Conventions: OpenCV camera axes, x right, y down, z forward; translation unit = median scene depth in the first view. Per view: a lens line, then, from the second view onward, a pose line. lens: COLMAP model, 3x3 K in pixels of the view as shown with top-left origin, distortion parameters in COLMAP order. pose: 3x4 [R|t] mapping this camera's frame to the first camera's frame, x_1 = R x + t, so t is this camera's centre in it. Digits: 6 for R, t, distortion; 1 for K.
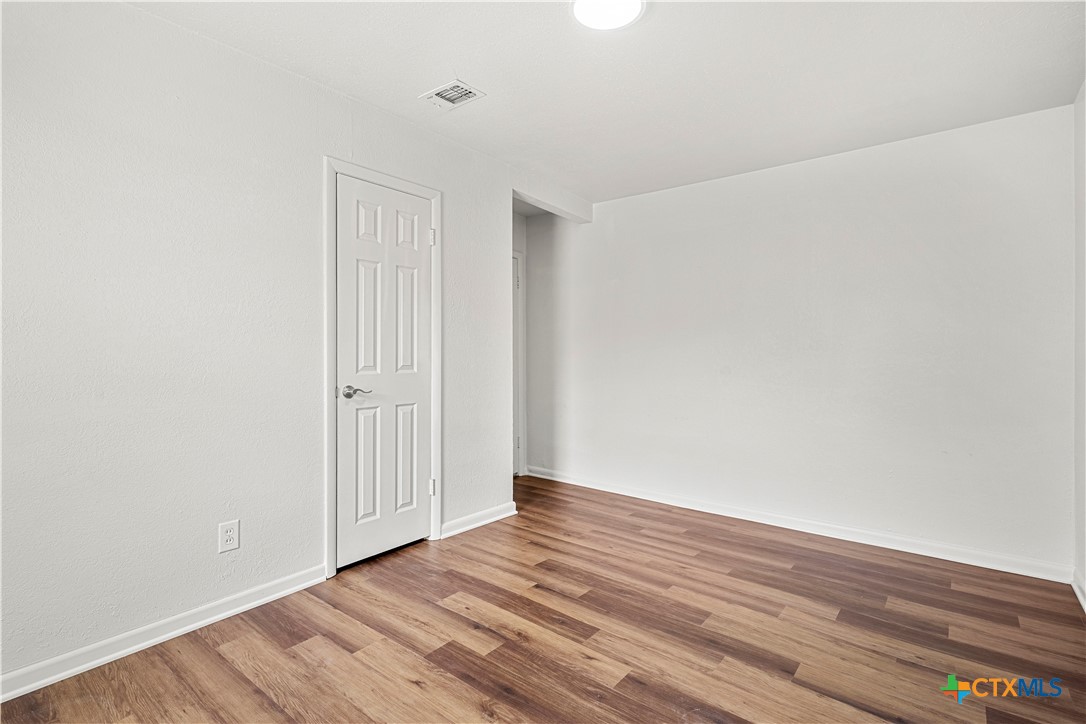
lens RADIAL K [[534.6, 0, 539.1], [0, 534.6, 351.4], [0, 0, 1]] dist [0.002411, -0.001009]
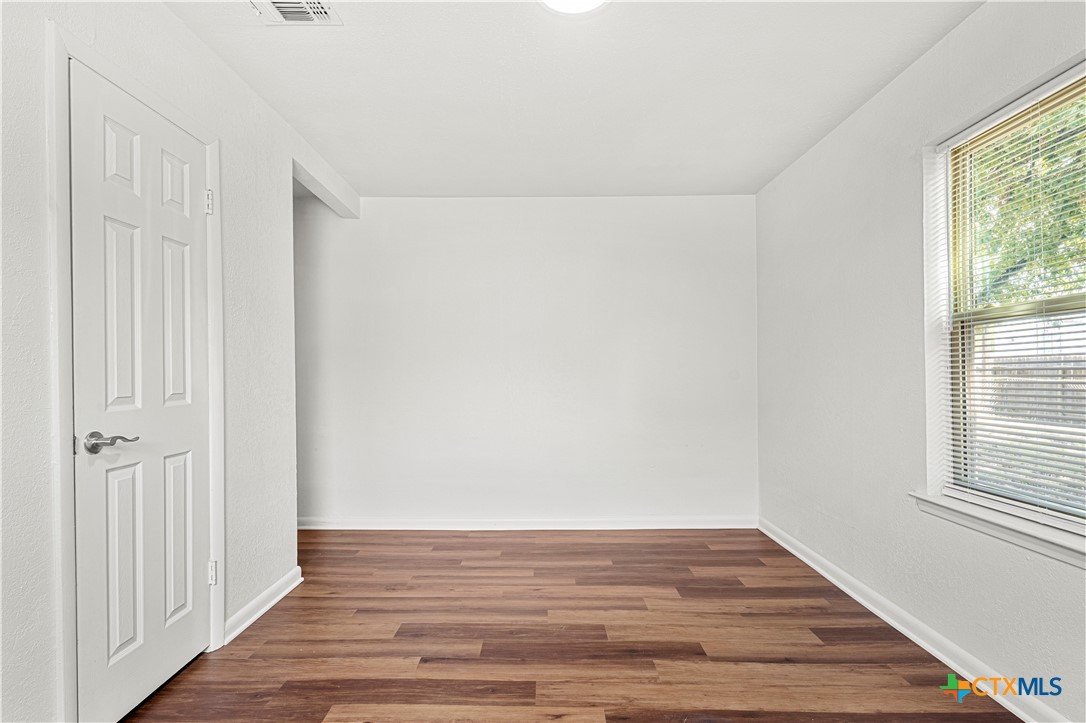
lens RADIAL K [[534.6, 0, 551.0], [0, 534.6, 369.6], [0, 0, 1]] dist [0.002411, -0.001009]
pose [[0.770589, -0.007914, 0.637283, -0.343419], [0.007306, 0.999967, 0.003584, -0.002000], [-0.637291, 0.001895, 0.770621, 0.236681]]
